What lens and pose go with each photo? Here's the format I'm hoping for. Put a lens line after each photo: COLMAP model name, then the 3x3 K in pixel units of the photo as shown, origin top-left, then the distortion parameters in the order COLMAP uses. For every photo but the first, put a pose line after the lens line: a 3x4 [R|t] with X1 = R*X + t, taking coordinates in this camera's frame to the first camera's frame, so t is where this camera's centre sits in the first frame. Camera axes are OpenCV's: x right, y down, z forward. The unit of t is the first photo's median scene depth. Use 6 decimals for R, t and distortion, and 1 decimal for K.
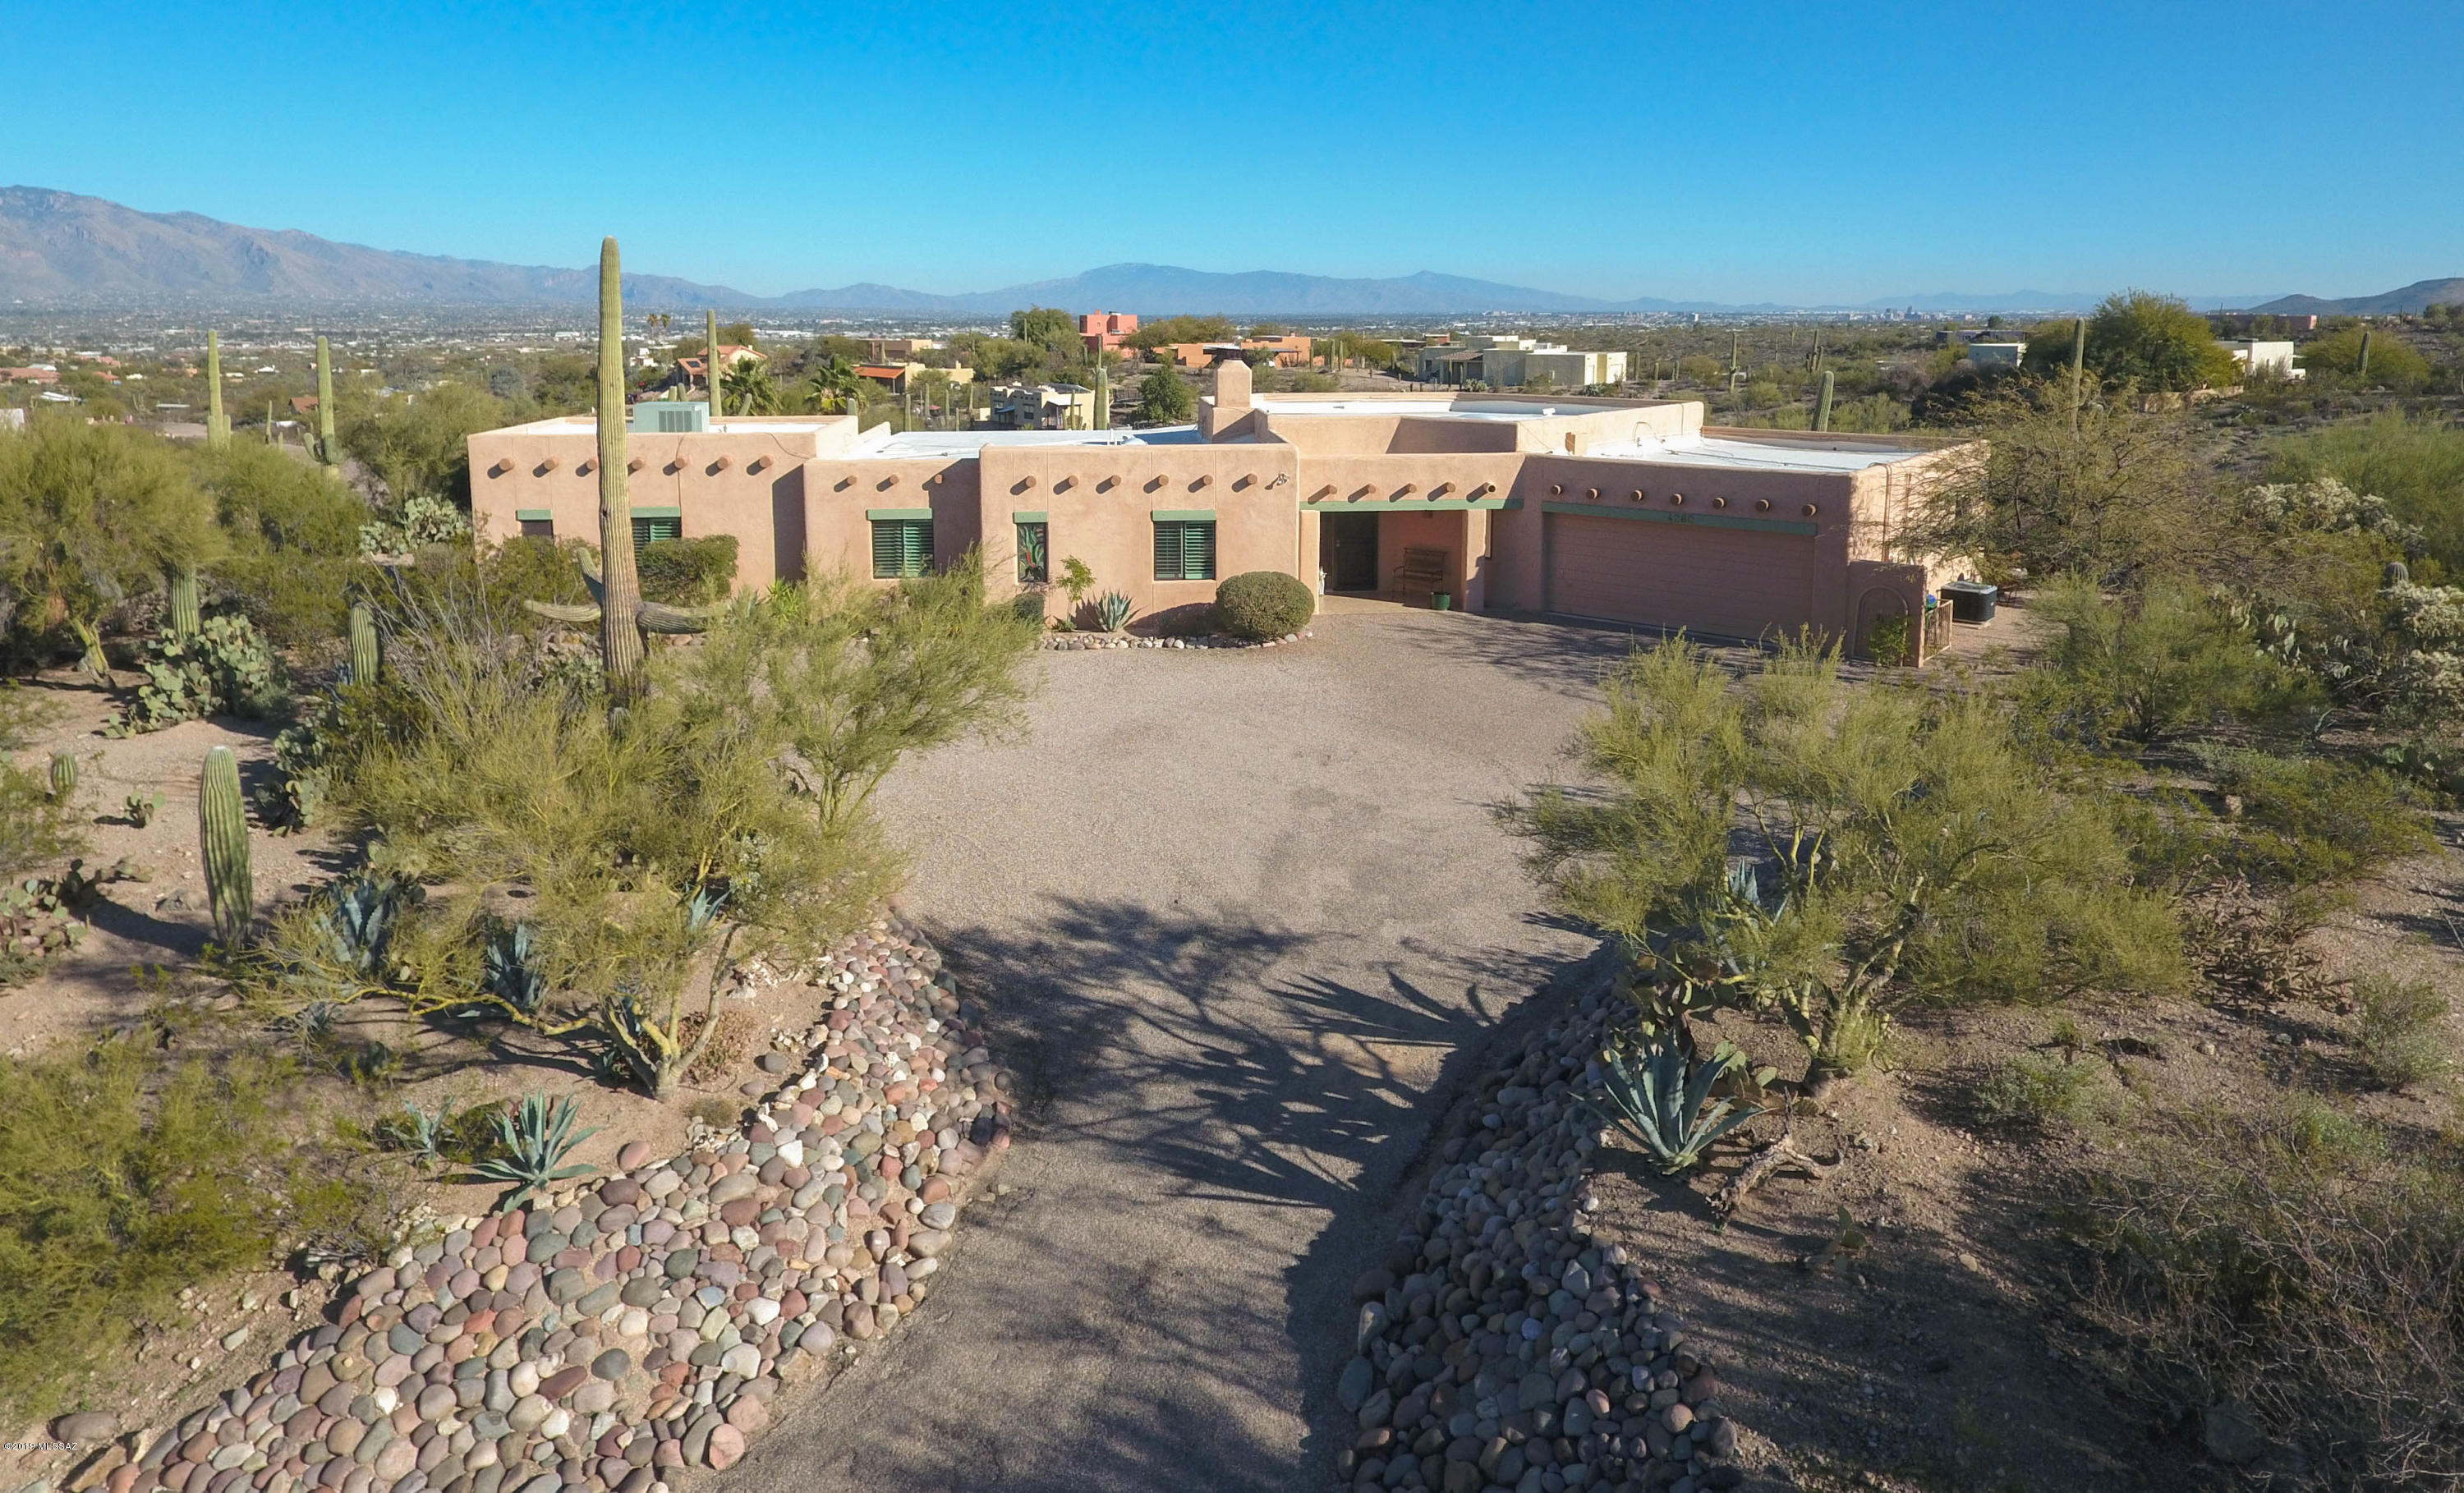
lens RADIAL K [[1742.2, 0, 1229.2], [0, 1742.2, 743.3], [0, 0, 1]] dist [-0.008424, 0.001975]
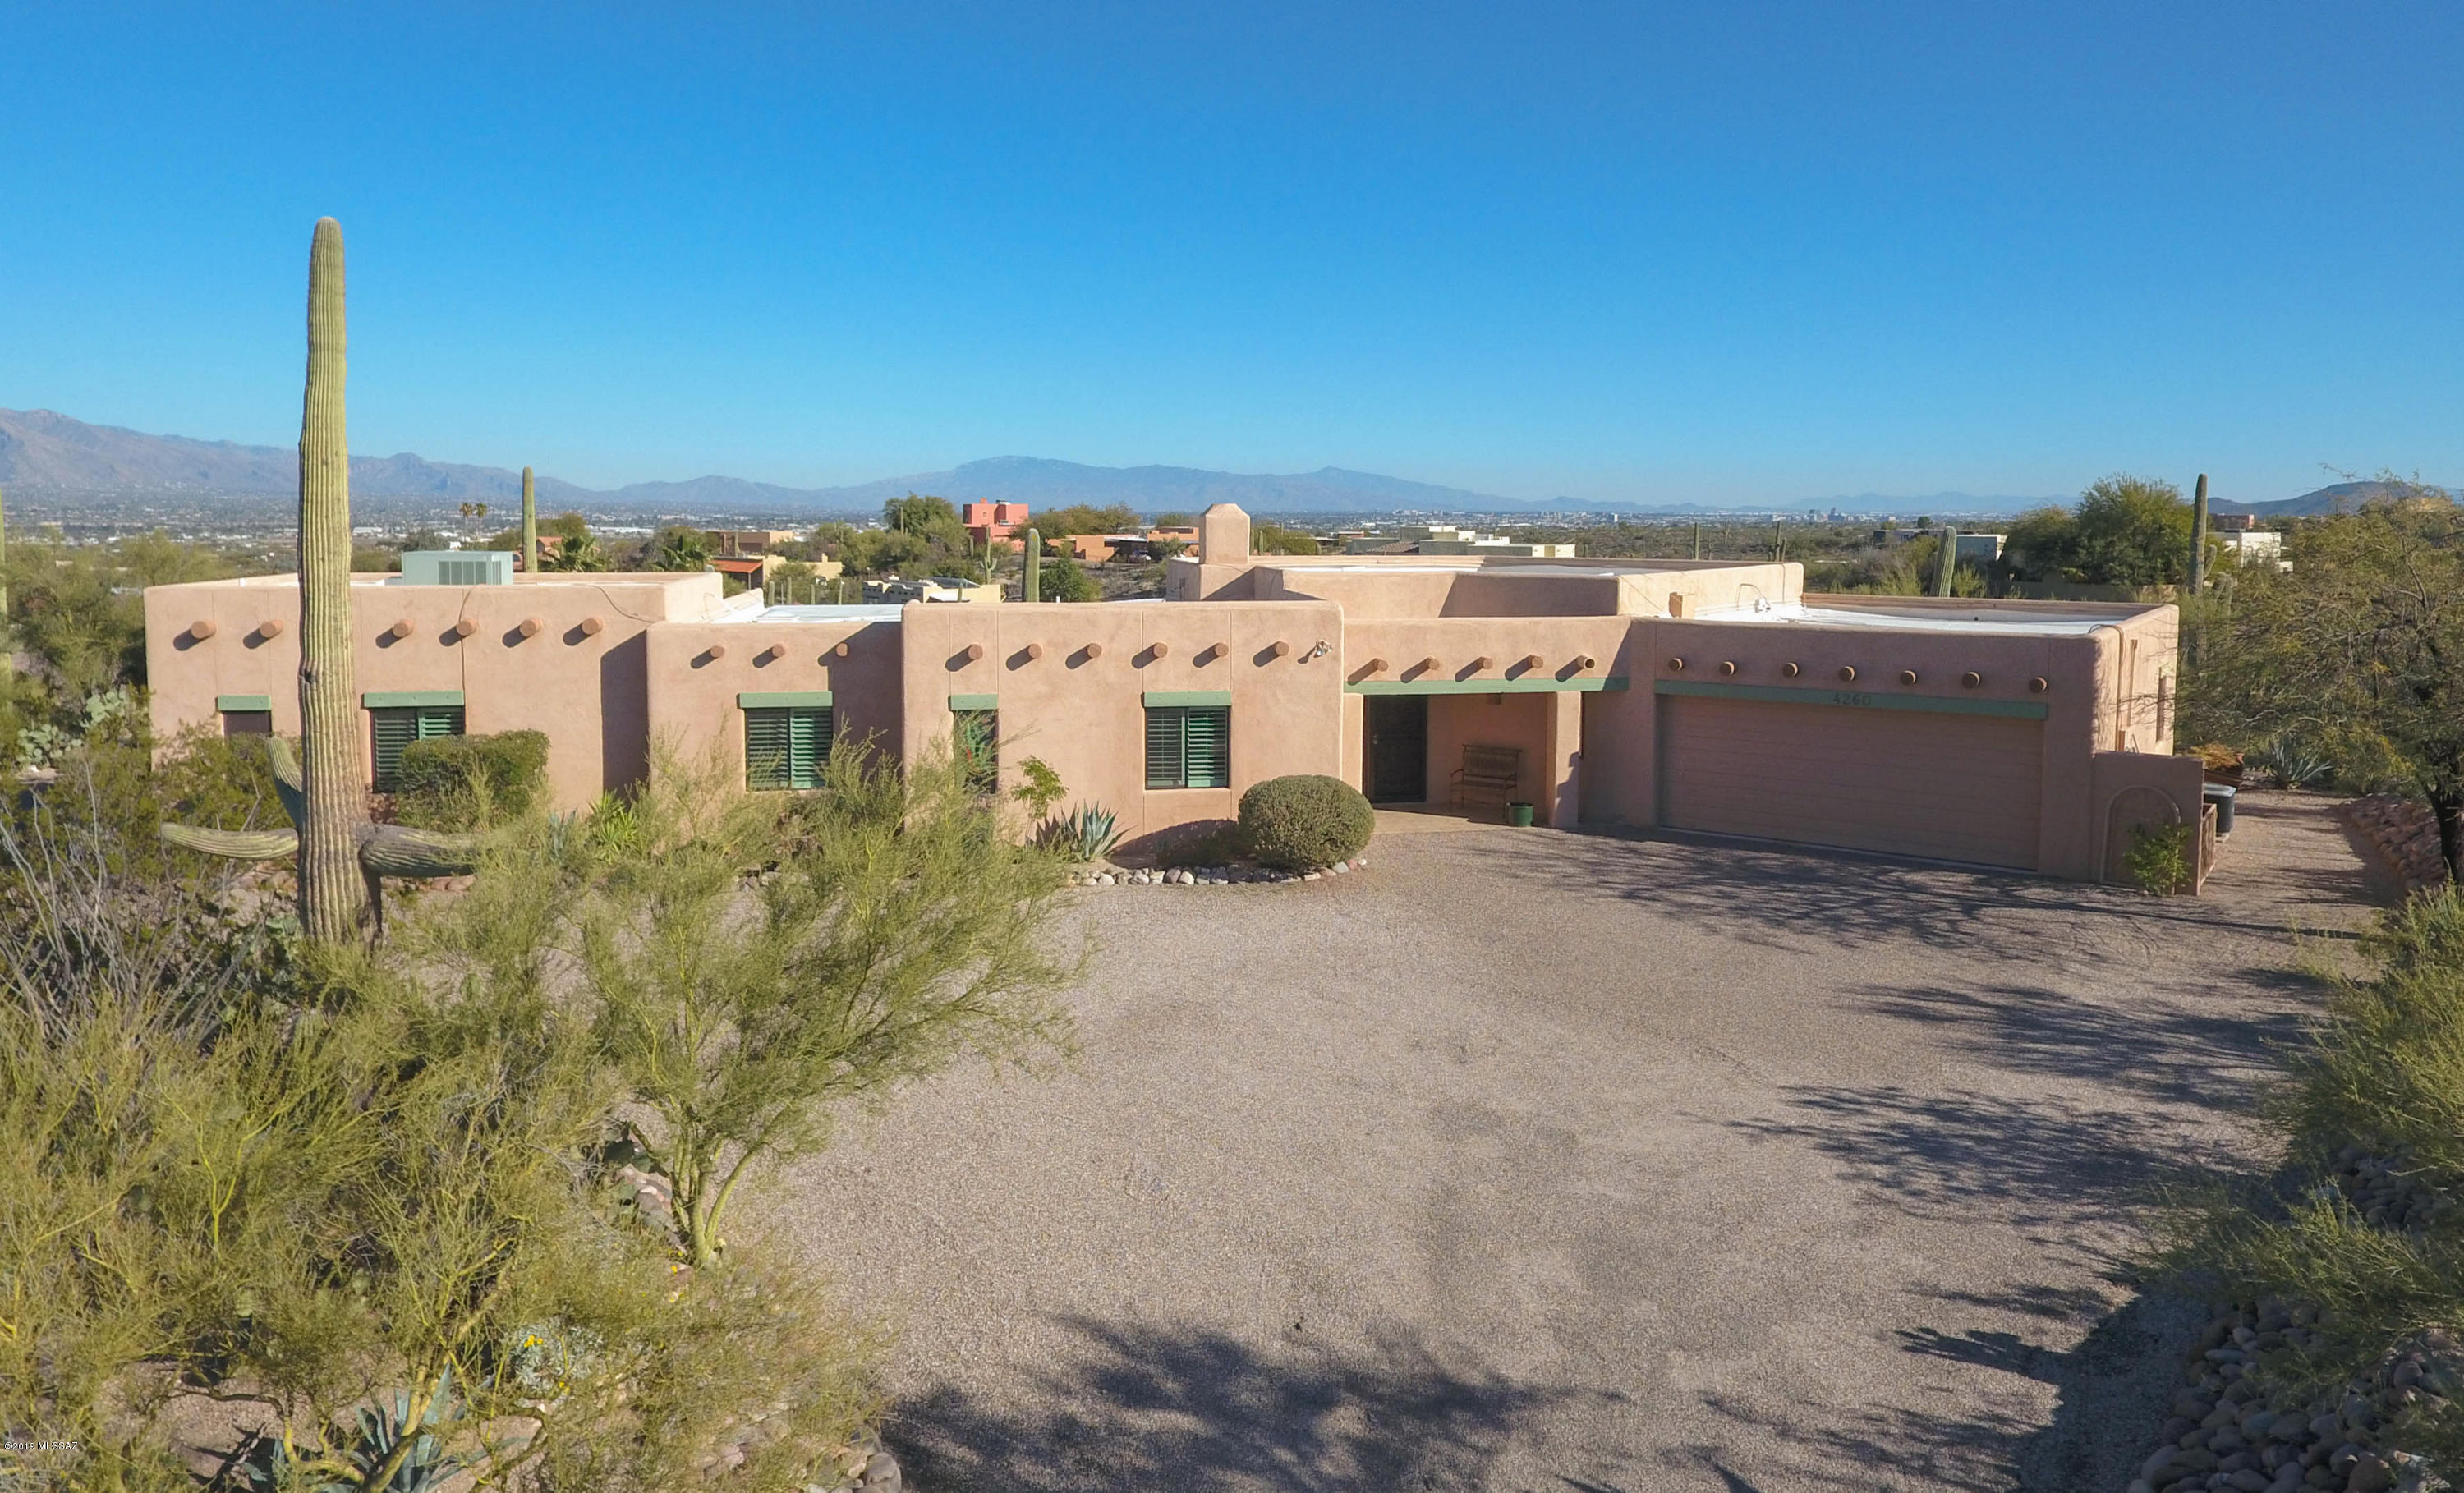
lens RADIAL K [[1742.2, 0, 1235.0], [0, 1742.2, 753.6], [0, 0, 1]] dist [-0.008424, 0.001975]
pose [[0.995608, -0.008260, 0.093259, -0.073674], [0.019626, 0.992383, -0.121621, -0.020363], [-0.091544, 0.122917, 0.988186, 0.288597]]
